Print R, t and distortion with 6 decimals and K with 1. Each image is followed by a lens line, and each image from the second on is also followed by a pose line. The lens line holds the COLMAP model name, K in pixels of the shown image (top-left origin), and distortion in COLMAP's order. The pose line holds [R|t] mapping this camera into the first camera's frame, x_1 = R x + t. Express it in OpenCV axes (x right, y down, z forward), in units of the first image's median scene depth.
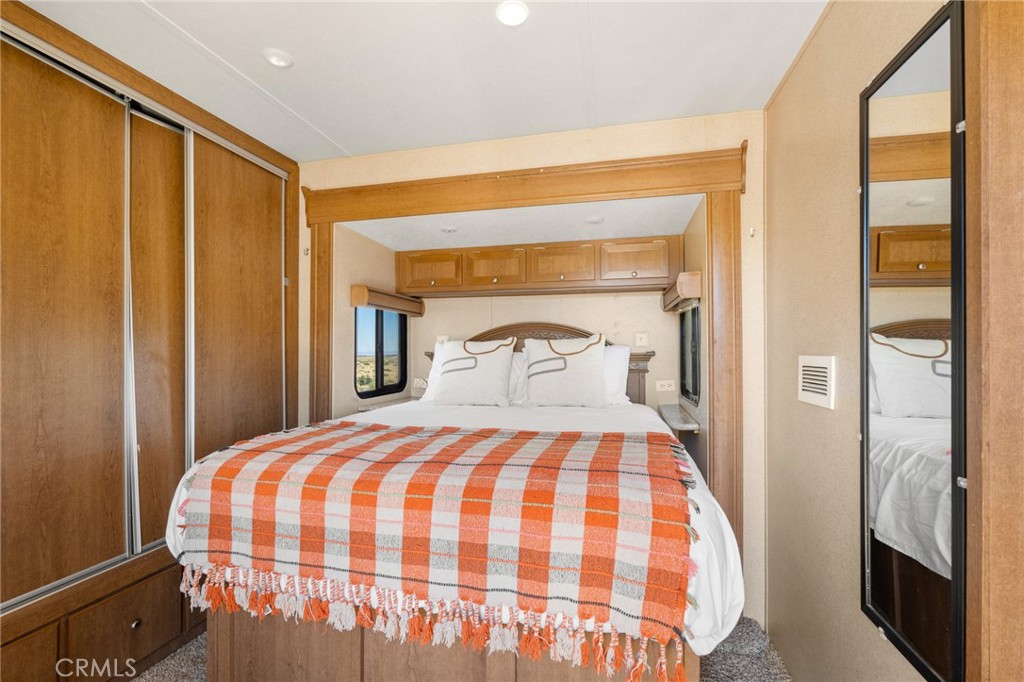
lens RADIAL K [[455.9, 0, 508.2], [0, 455.9, 345.9], [0, 0, 1]] dist [-0.001691, 0.000104]
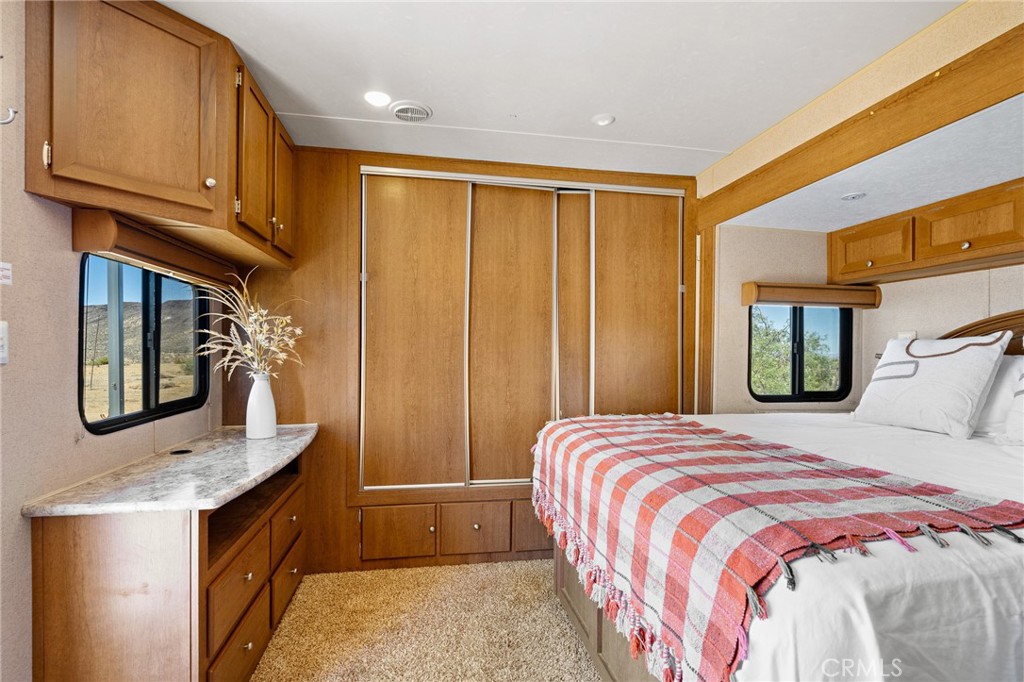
lens RADIAL K [[465.0, 0, 506.4], [0, 465.0, 352.3], [0, 0, 1]] dist [0.000681, 0.000134]
pose [[0.405414, 0.009630, -0.914083, 0.417675], [0.000109, 0.999944, 0.010583, 0.003588], [0.914133, -0.004390, 0.405390, 0.159555]]
